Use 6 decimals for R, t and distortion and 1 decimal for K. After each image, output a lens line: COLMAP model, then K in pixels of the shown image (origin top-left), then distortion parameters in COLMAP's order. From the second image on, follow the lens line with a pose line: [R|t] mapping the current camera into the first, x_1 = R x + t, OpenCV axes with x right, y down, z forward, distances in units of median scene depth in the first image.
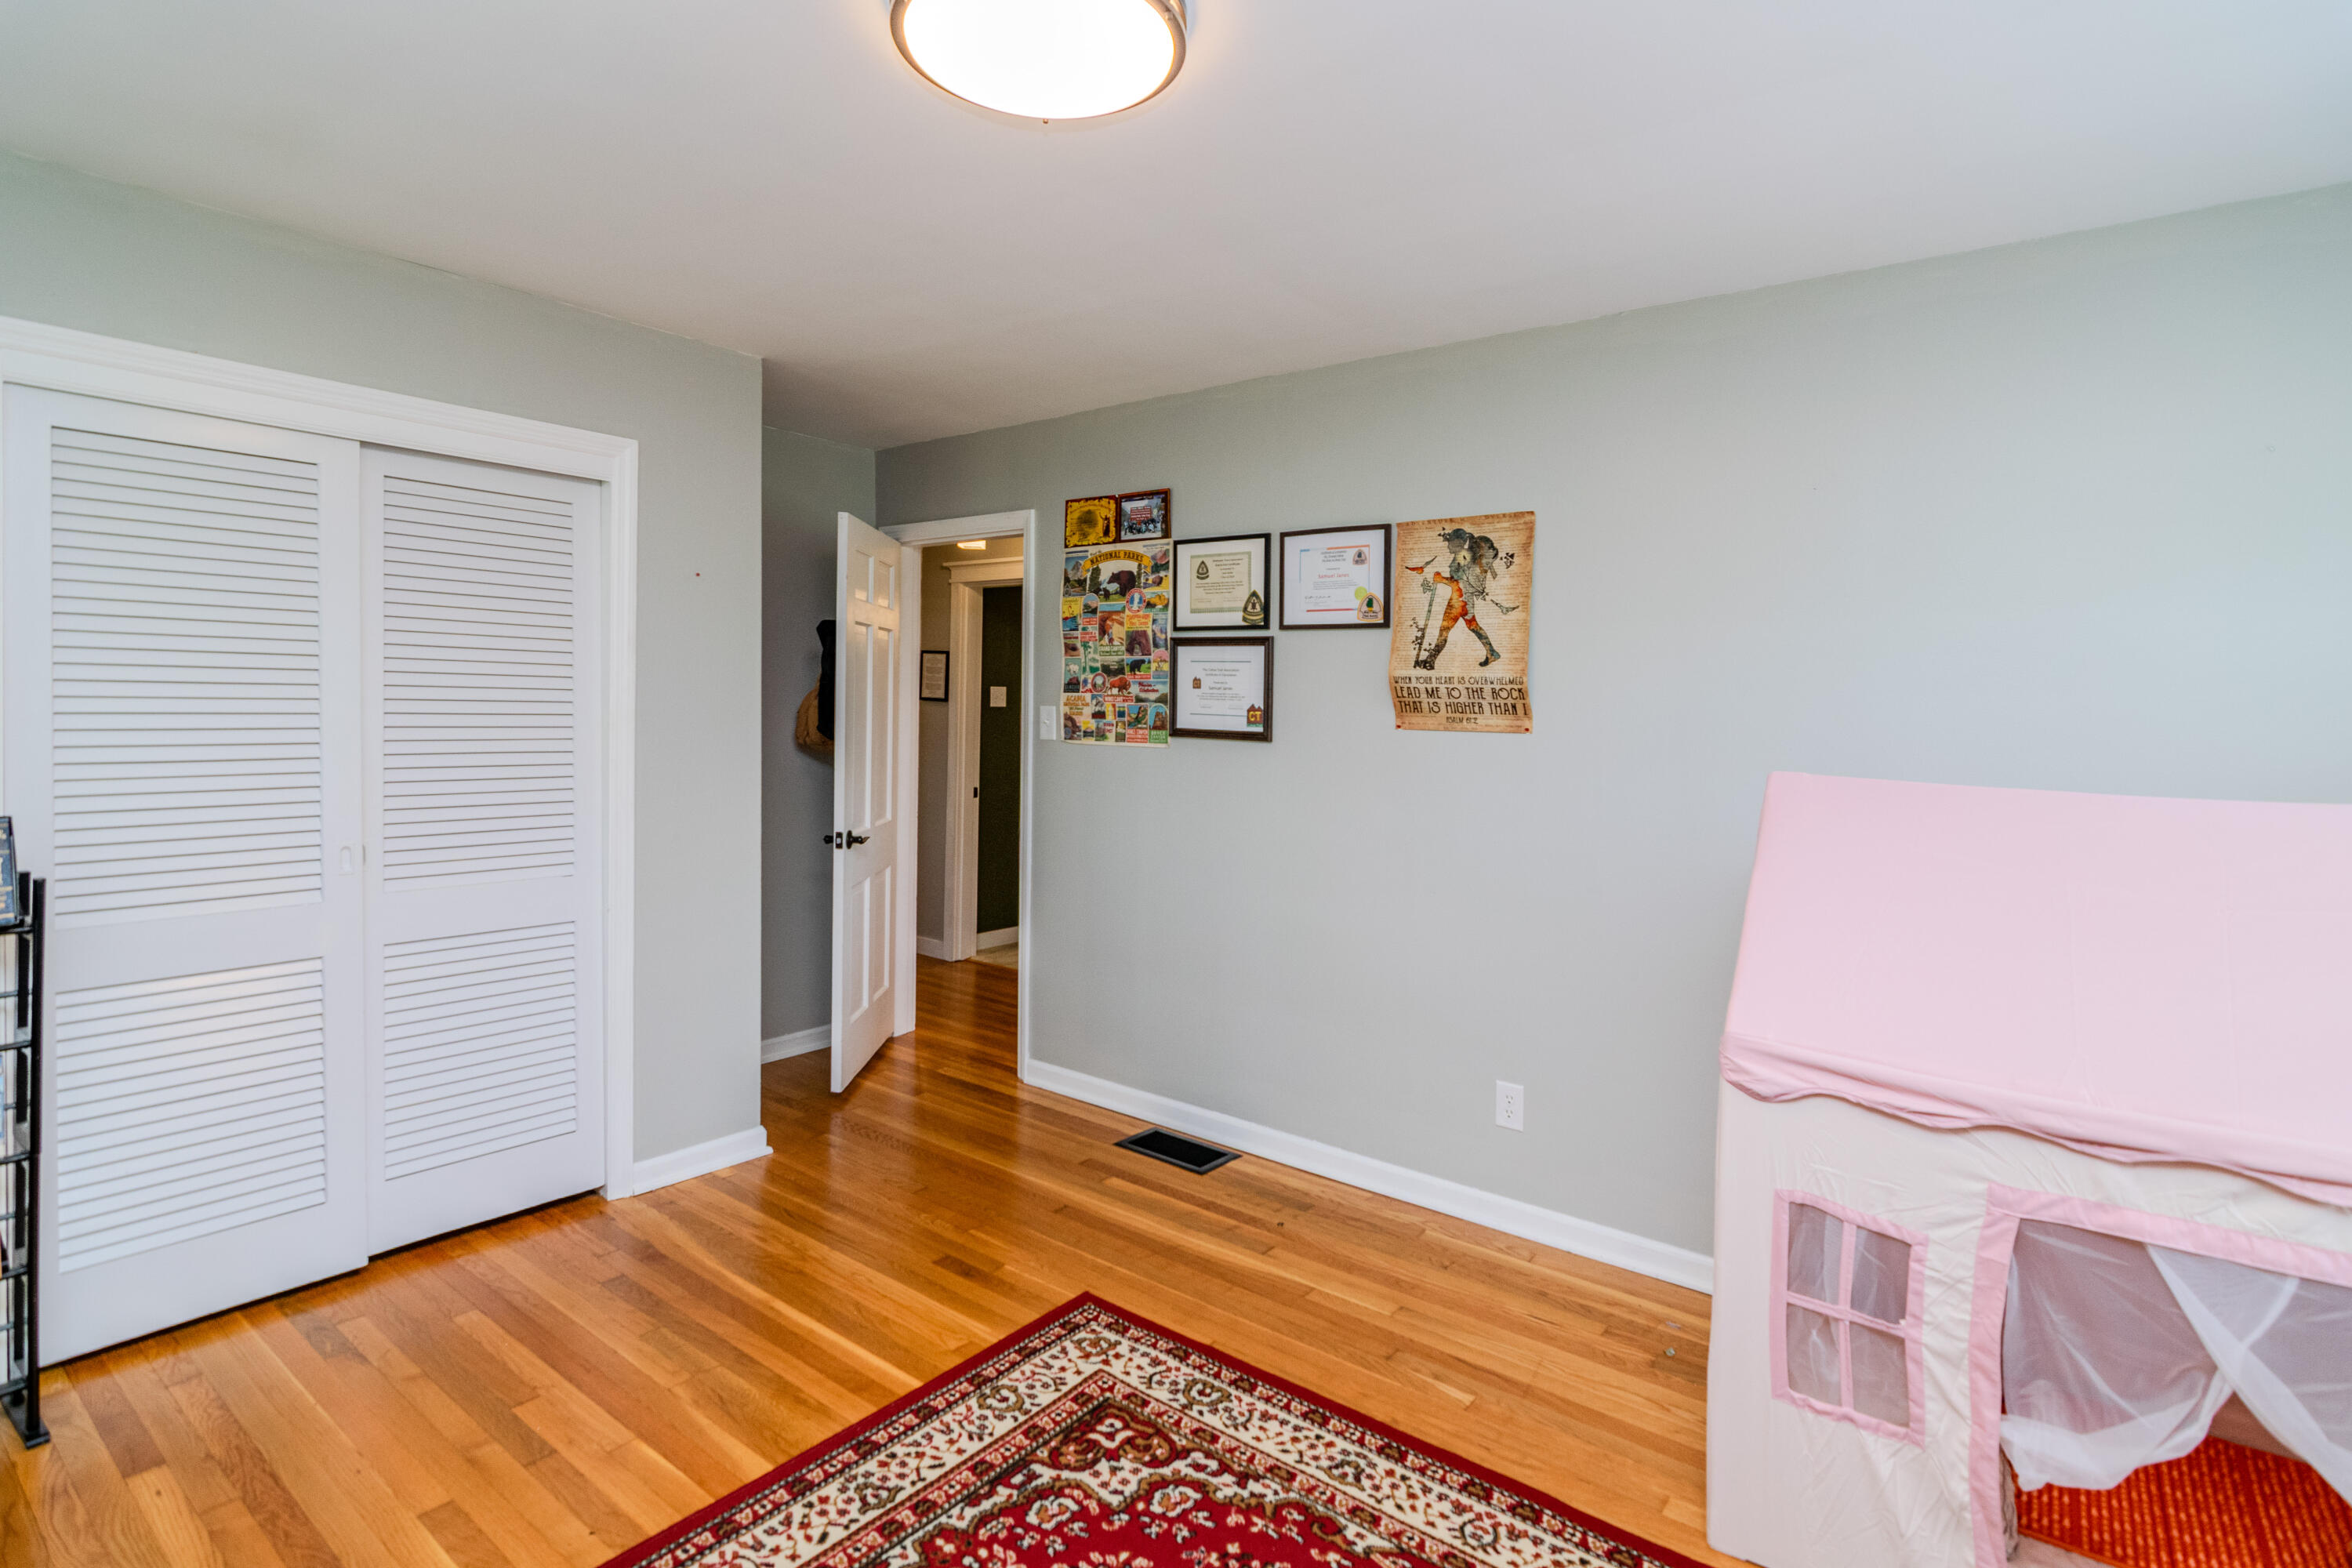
lens RADIAL K [[1162.9, 0, 1179.2], [0, 1162.9, 730.8], [0, 0, 1]] dist [0.000518, -0.000738]
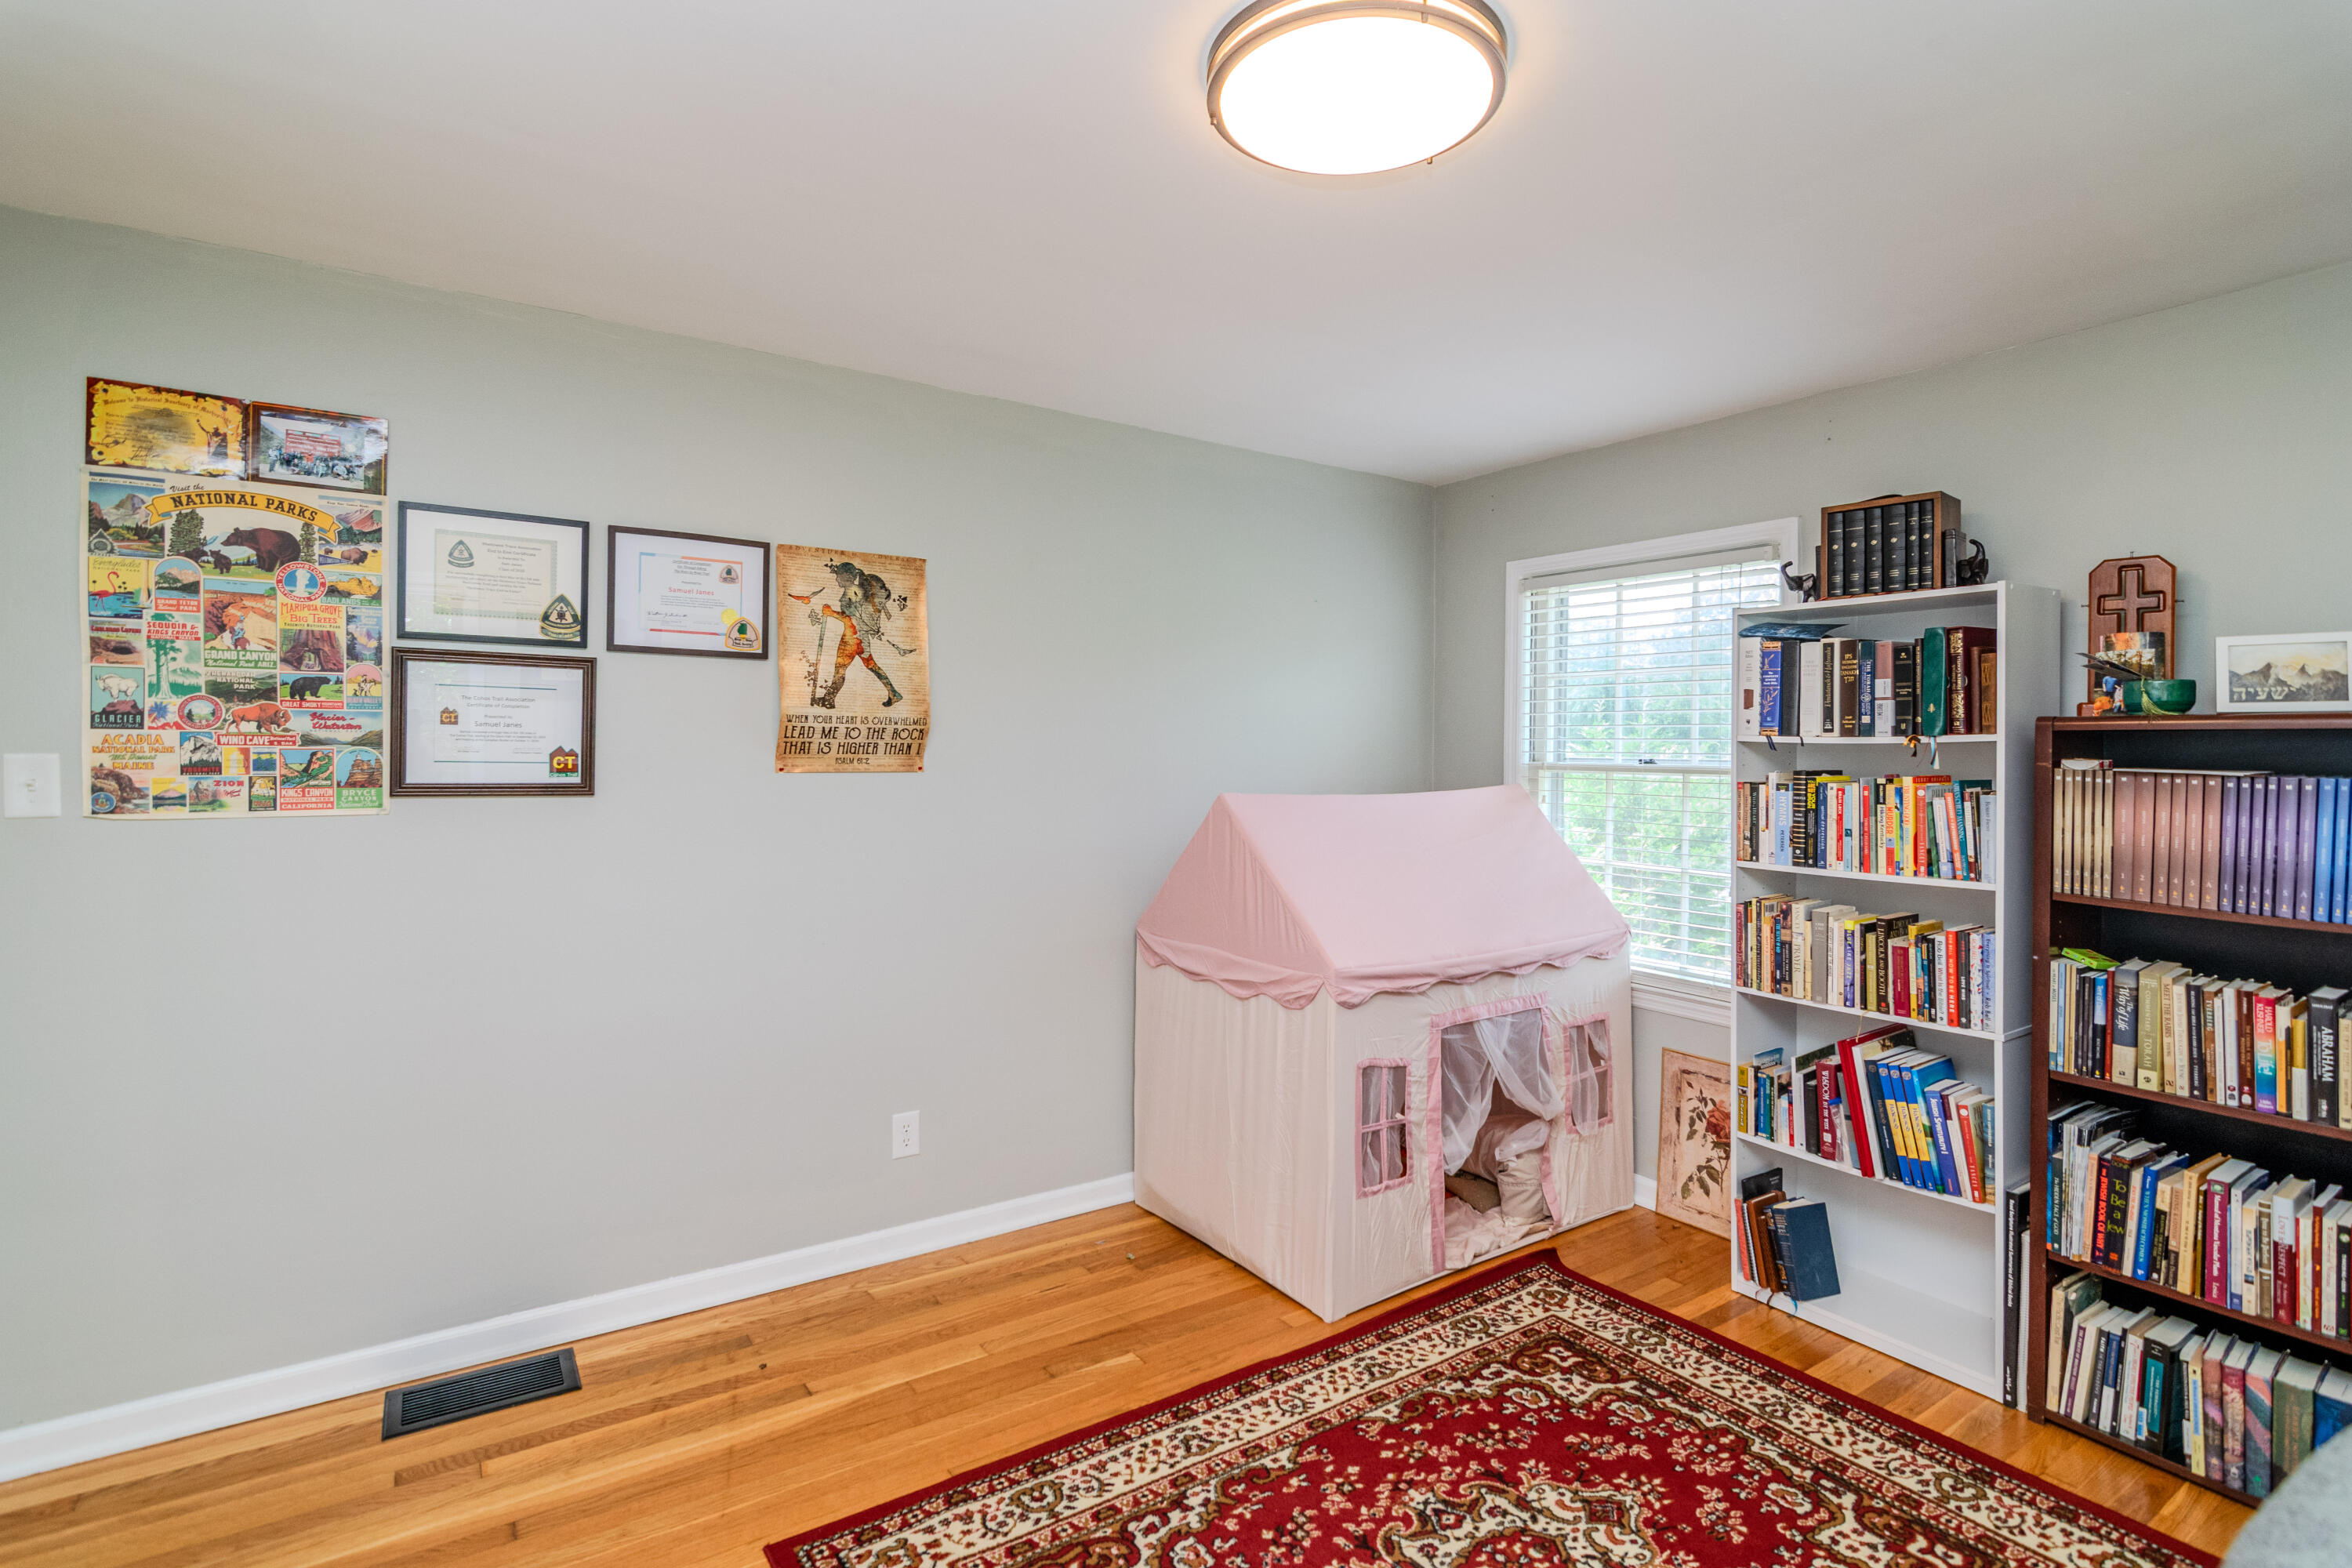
lens RADIAL K [[1143.3, 0, 1185.7], [0, 1143.3, 765.6], [0, 0, 1]] dist [-0.004130, -0.000748]
pose [[0.305512, -0.032425, 0.951636, -0.587400], [0.018364, 0.999435, 0.028158, -0.027372], [-0.952011, 0.008873, 0.305935, 0.450608]]
